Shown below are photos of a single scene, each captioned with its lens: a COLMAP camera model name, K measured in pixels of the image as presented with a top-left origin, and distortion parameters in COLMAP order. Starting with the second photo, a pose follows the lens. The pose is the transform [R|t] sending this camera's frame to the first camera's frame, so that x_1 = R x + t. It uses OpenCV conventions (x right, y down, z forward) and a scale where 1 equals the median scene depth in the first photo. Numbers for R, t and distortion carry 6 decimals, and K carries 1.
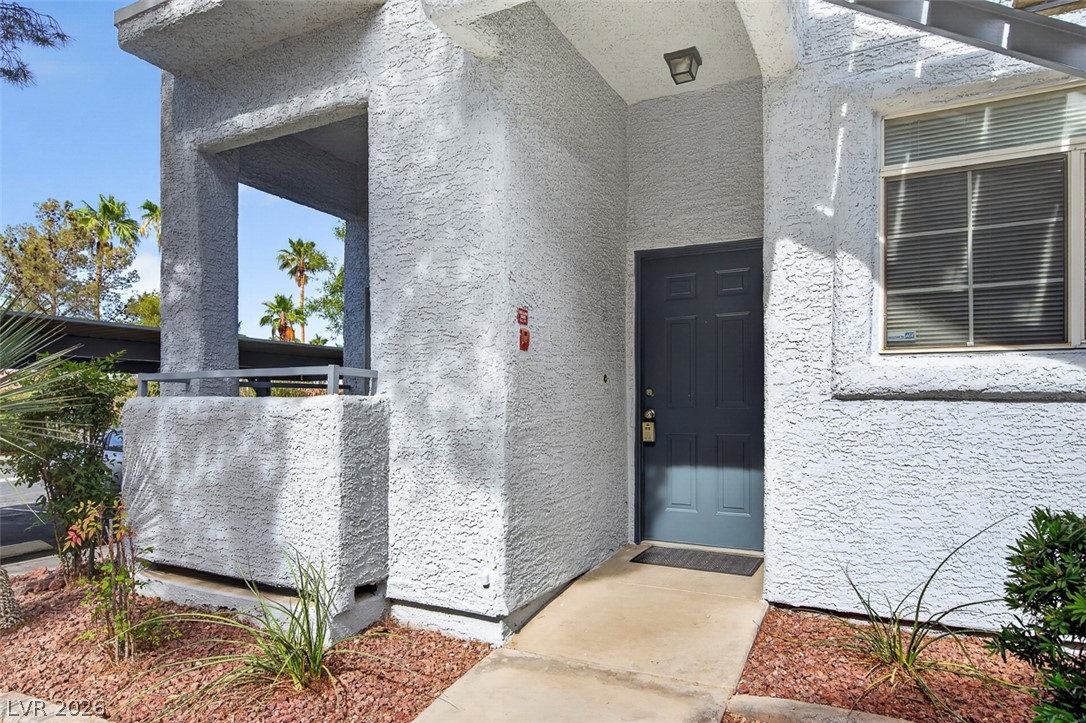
lens RADIAL K [[670.2, 0, 533.6], [0, 670.2, 397.5], [0, 0, 1]] dist [0.001534, -0.004287]
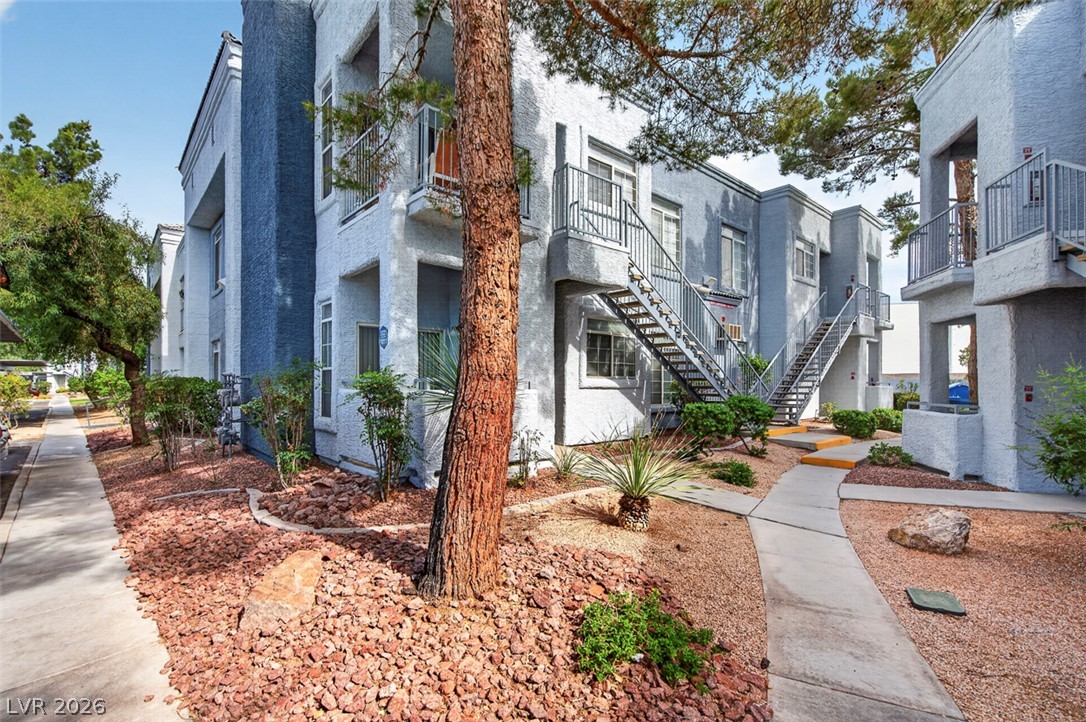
lens RADIAL K [[492.7, 0, 541.5], [0, 492.7, 372.4], [0, 0, 1]] dist [0.008040, -0.003235]
pose [[0.355936, 0.019722, 0.934302, -2.150470], [-0.009341, 0.999802, -0.017546, -0.039843], [-0.934464, -0.002482, 0.356049, 0.213373]]
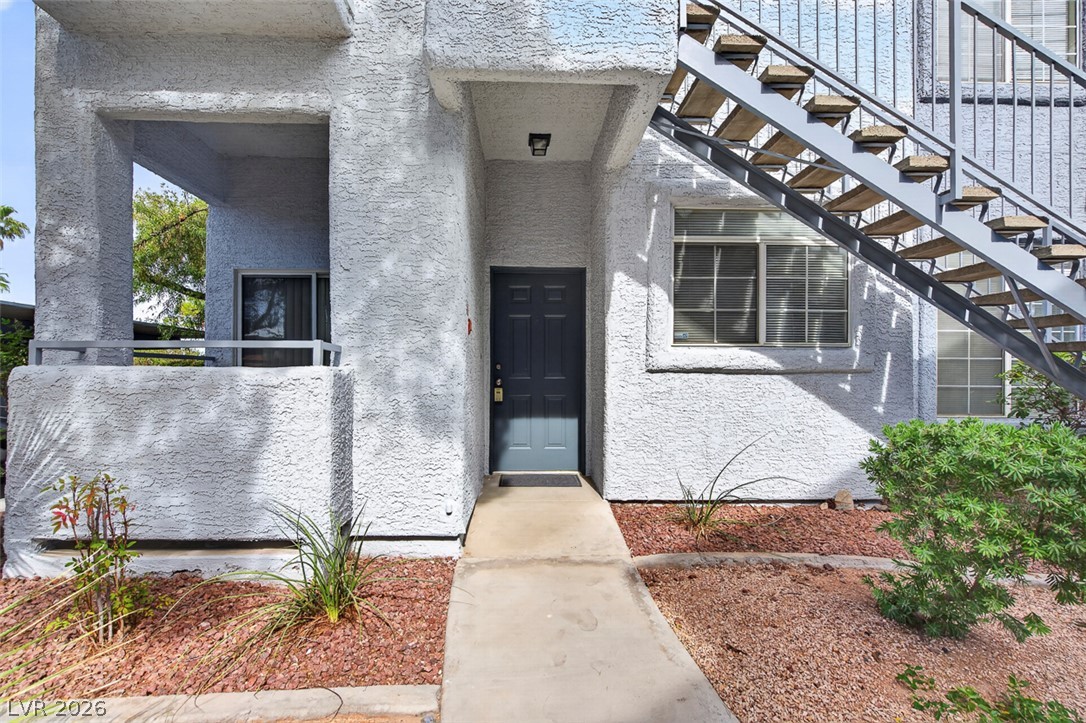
lens RADIAL K [[492.7, 0, 539.3], [0, 492.7, 372.1], [0, 0, 1]] dist [0.008040, -0.003235]
pose [[0.870287, 0.006027, 0.492508, -0.373844], [-0.007447, 0.999972, 0.000923, 0.002958], [-0.492488, -0.004471, 0.870308, 0.071561]]
